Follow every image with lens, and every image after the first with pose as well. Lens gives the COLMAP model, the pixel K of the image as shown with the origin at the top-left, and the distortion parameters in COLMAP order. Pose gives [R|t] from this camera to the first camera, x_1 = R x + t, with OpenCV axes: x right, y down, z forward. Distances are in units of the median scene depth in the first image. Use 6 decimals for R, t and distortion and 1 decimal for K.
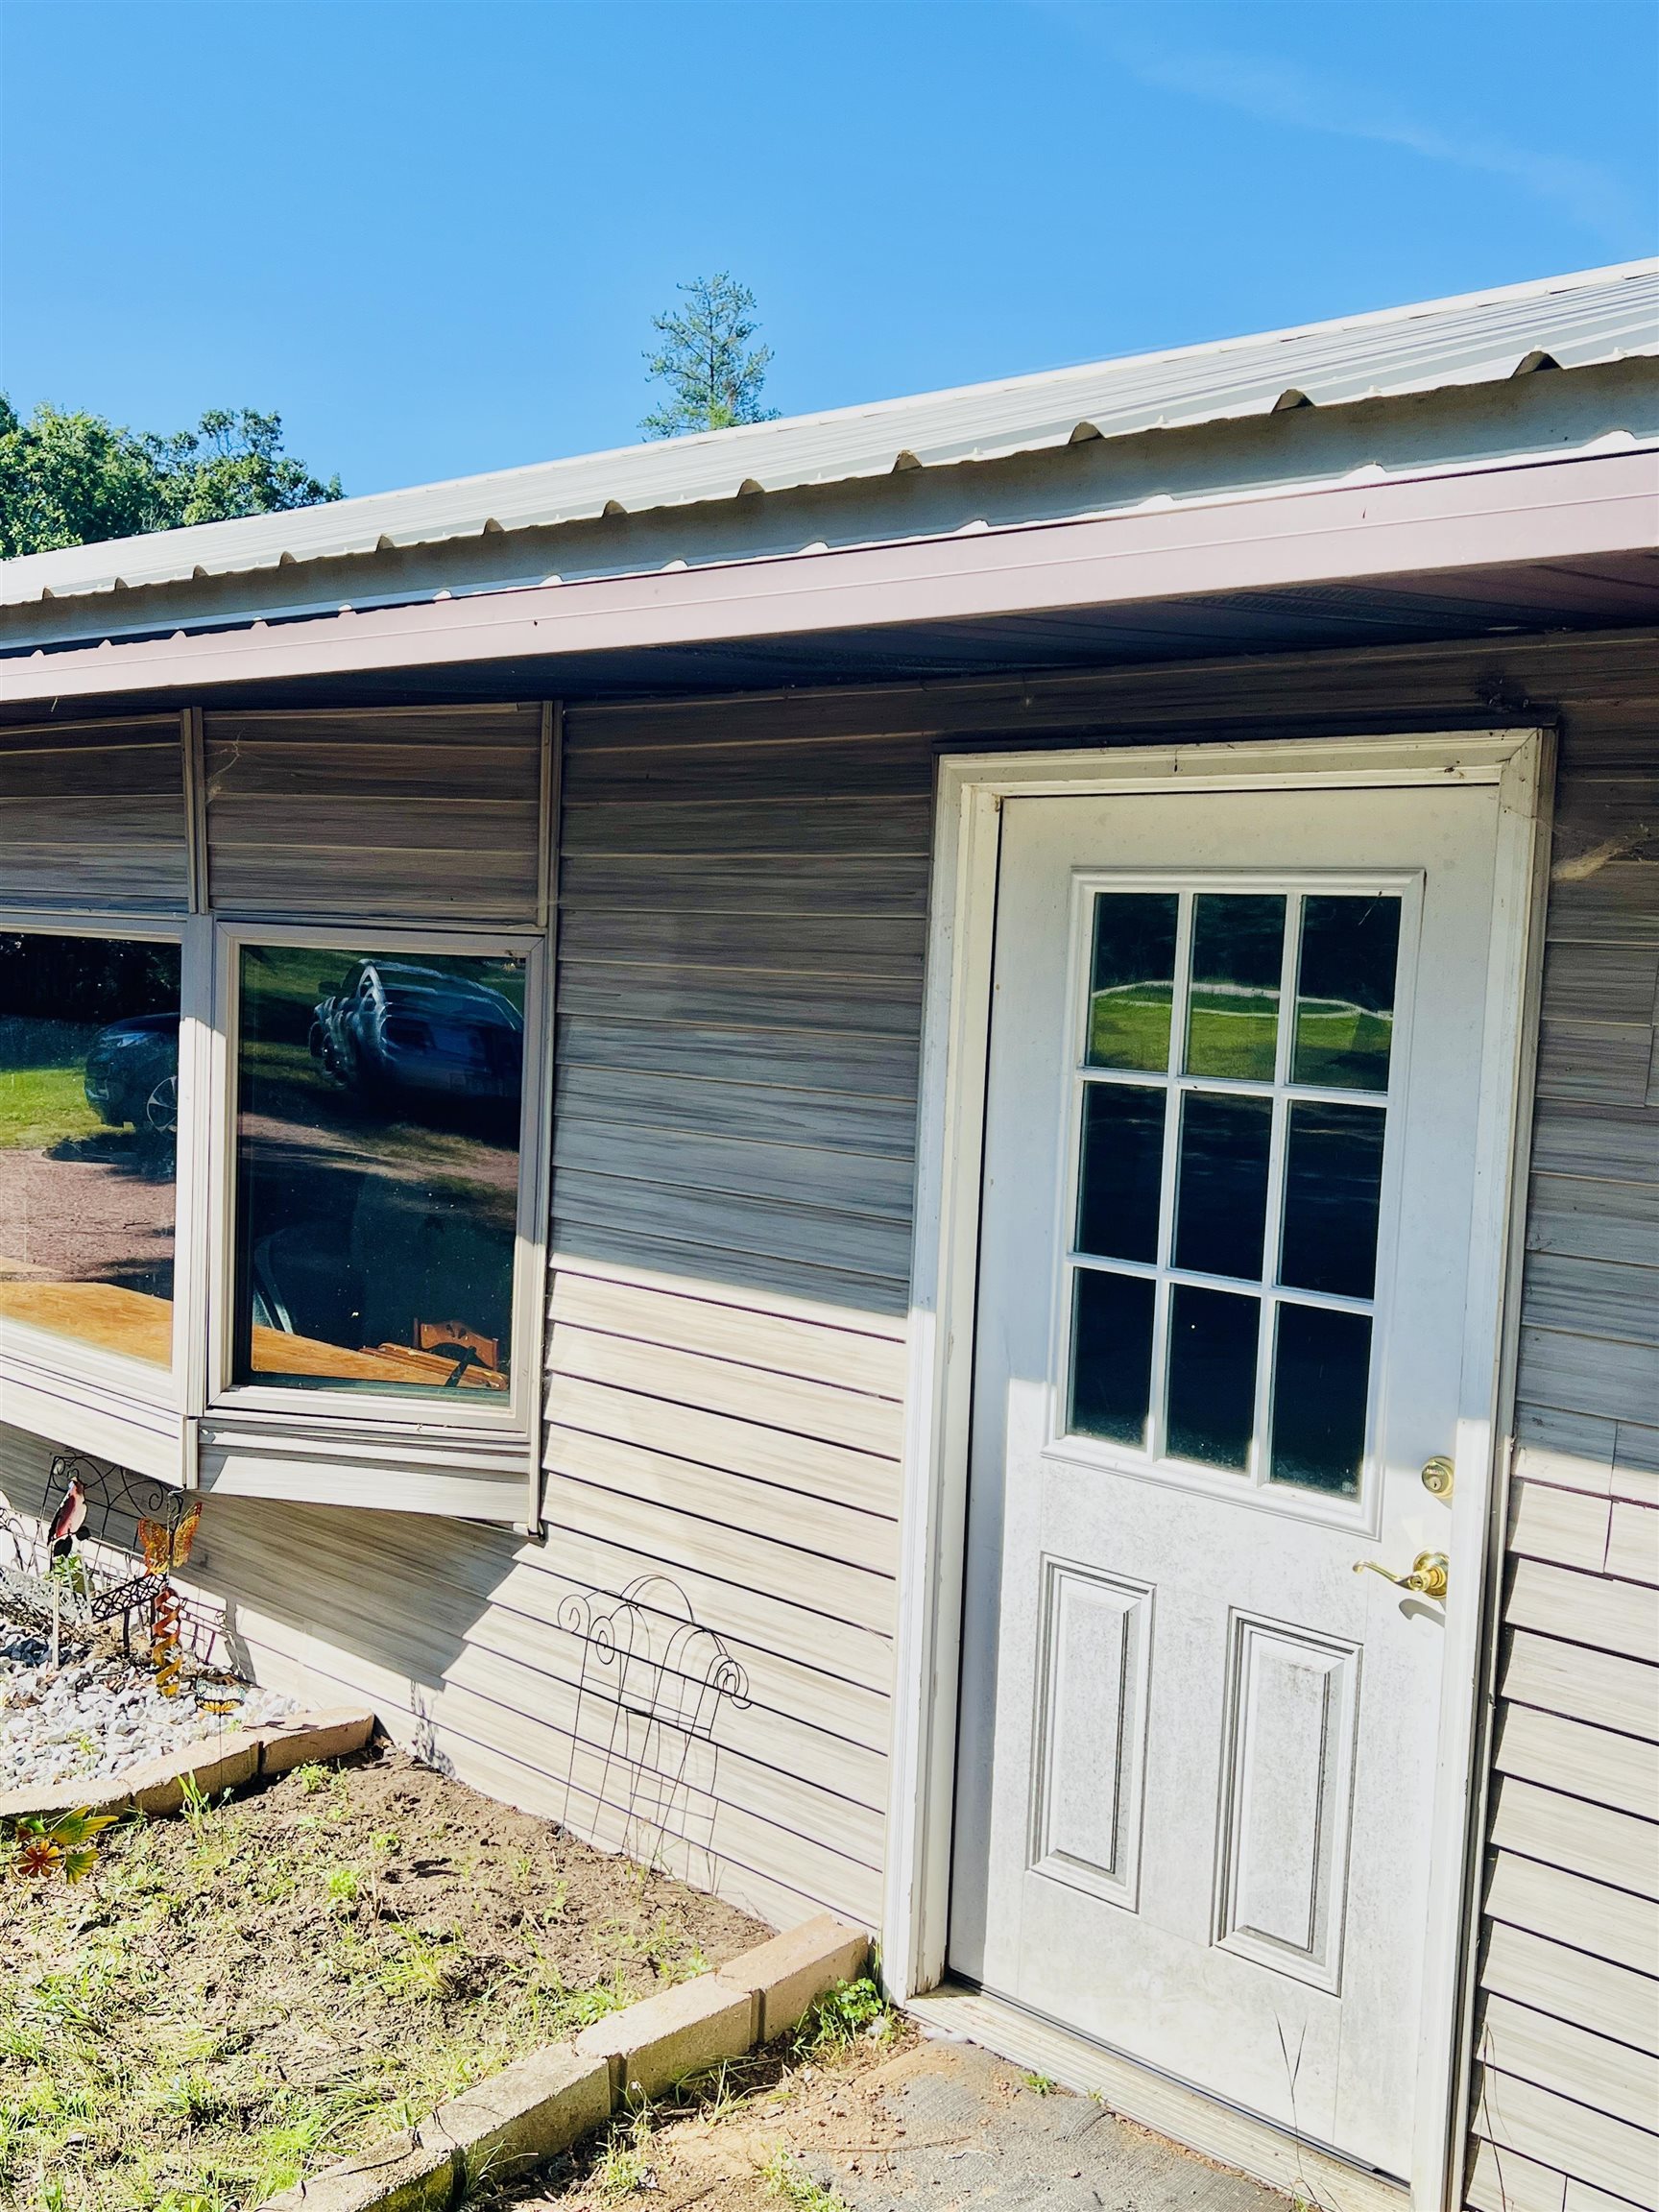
lens RADIAL K [[2066.5, 0, 829.5], [0, 2066.5, 1106.0], [0, 0, 1]] dist [0.004047, 0.000923]
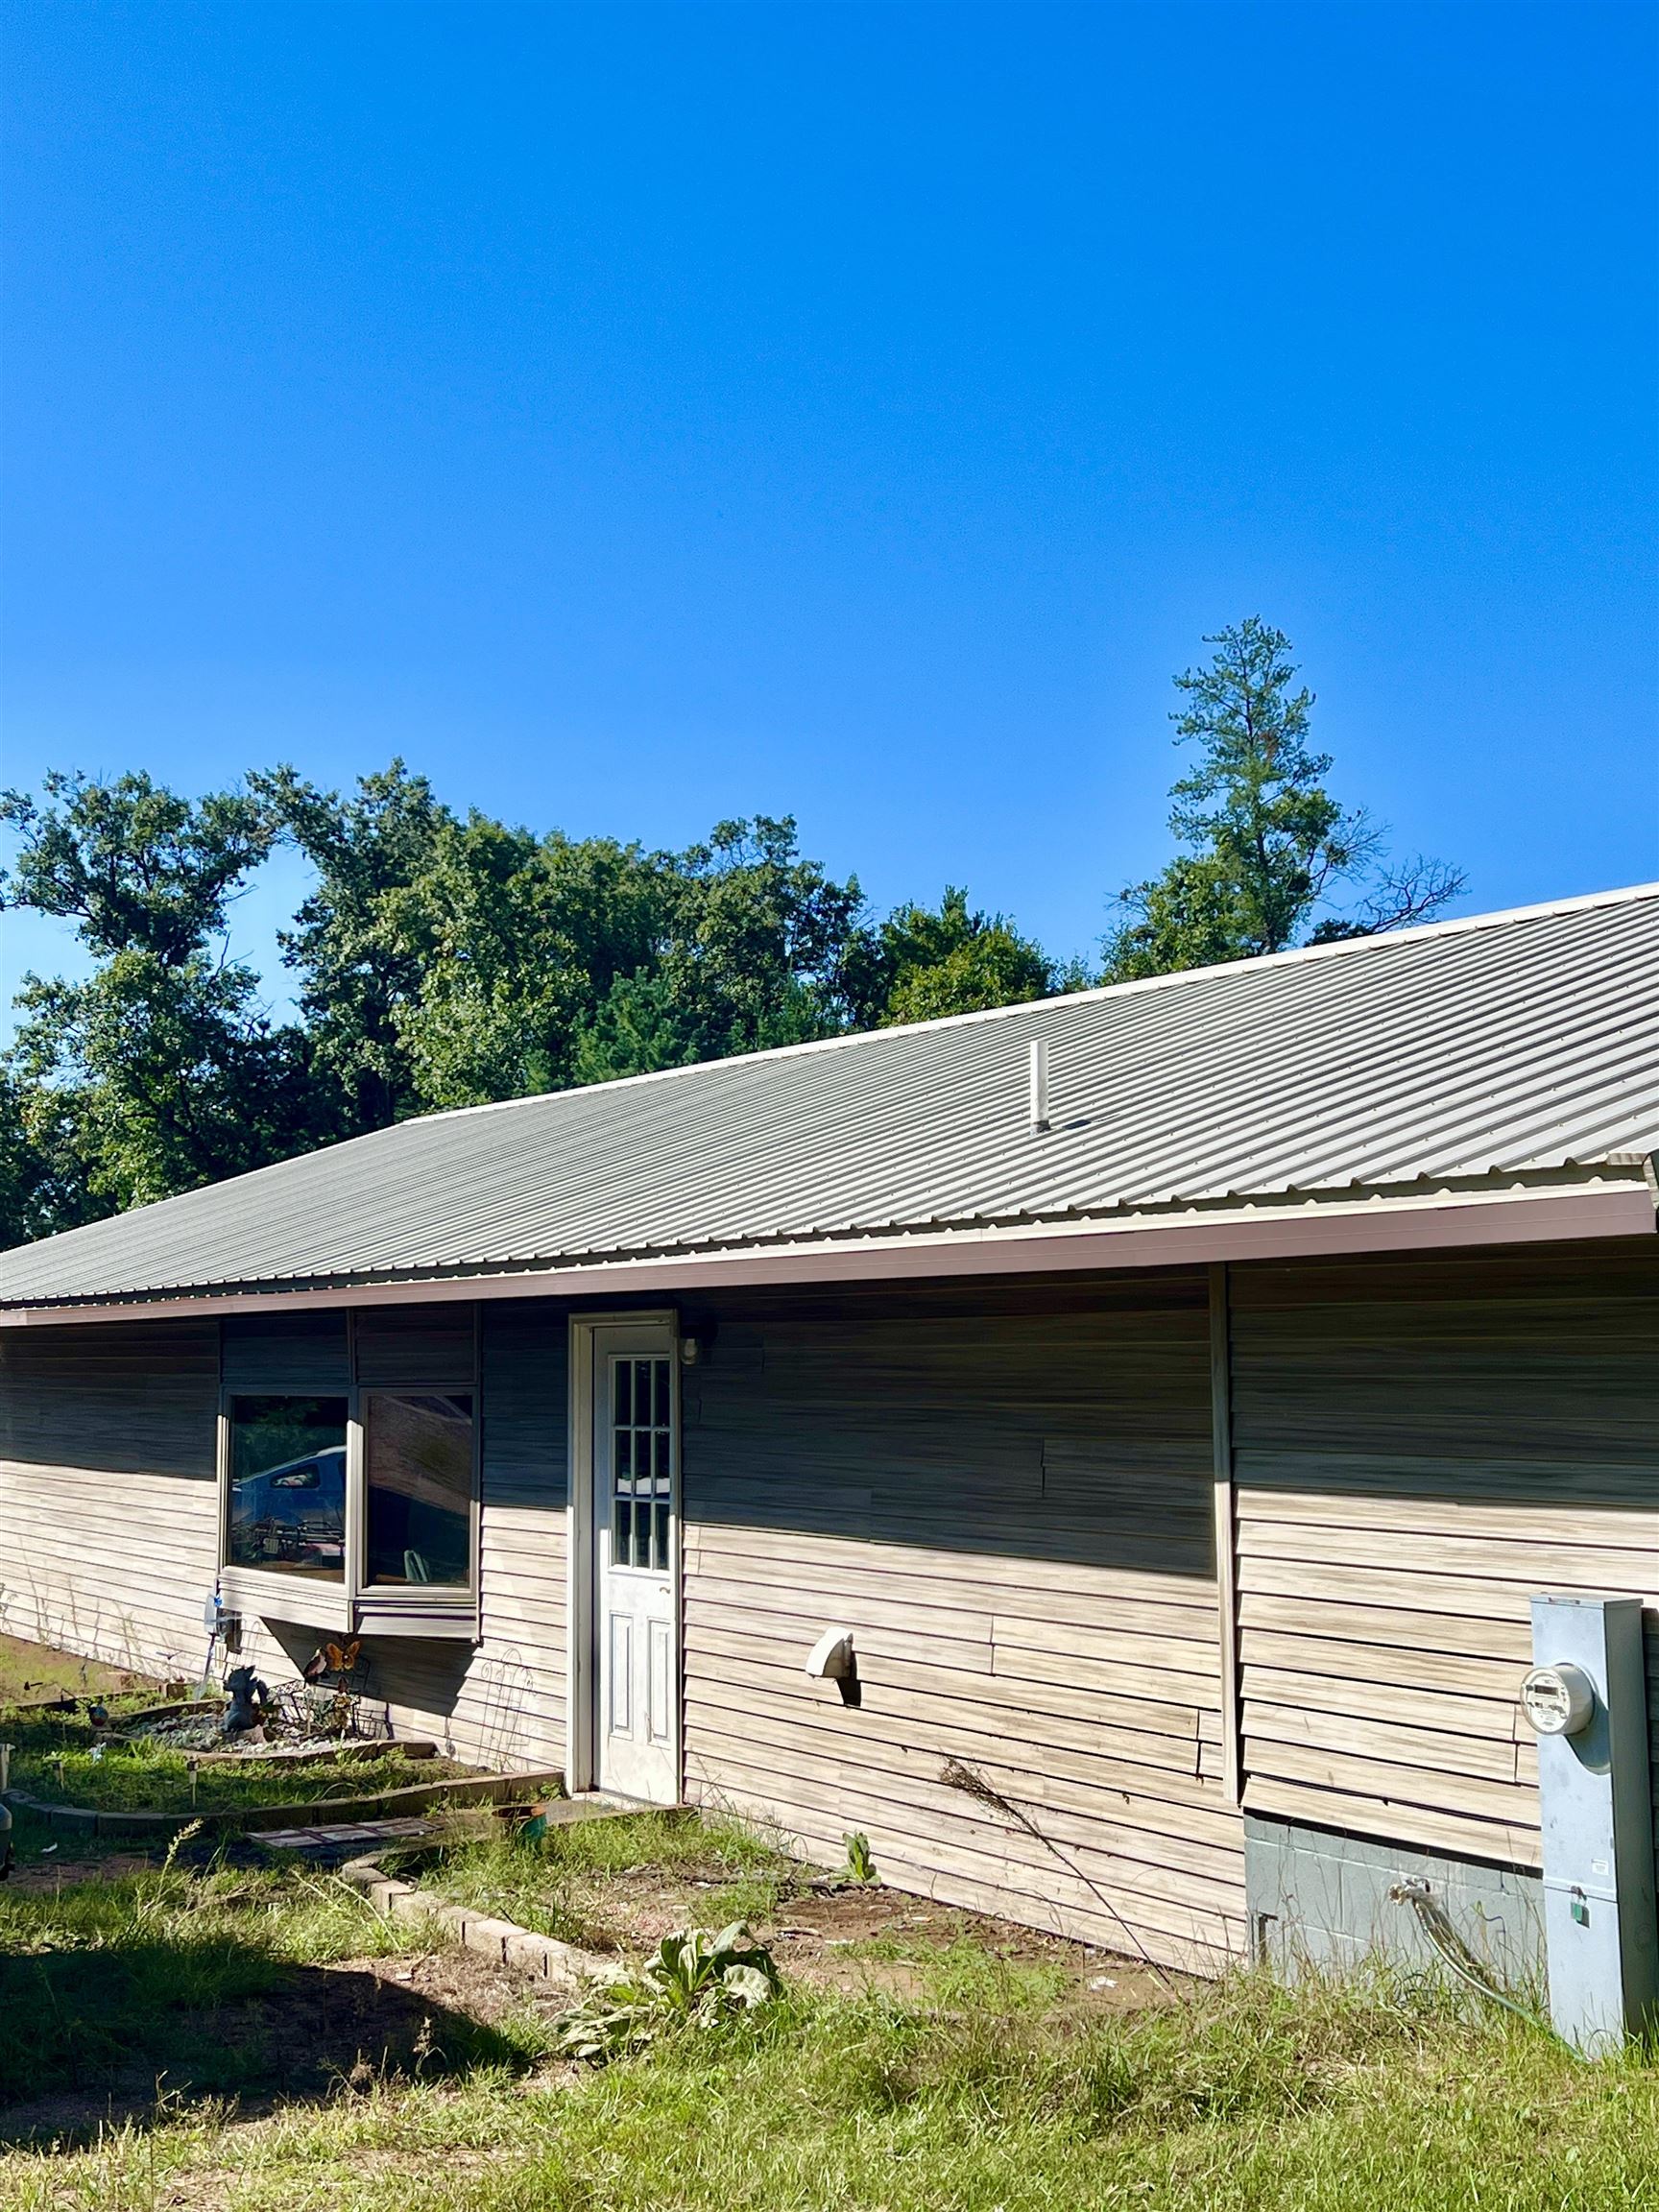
lens RADIAL K [[2788.2, 0, 829.5], [0, 2788.2, 1106.0], [0, 0, 1]] dist [0.009449, 0.000903]
pose [[0.957084, -0.081762, -0.278038, 0.090430], [0.031755, 0.983188, -0.179815, 0.014814], [0.288066, 0.163269, 0.943589, -0.152438]]
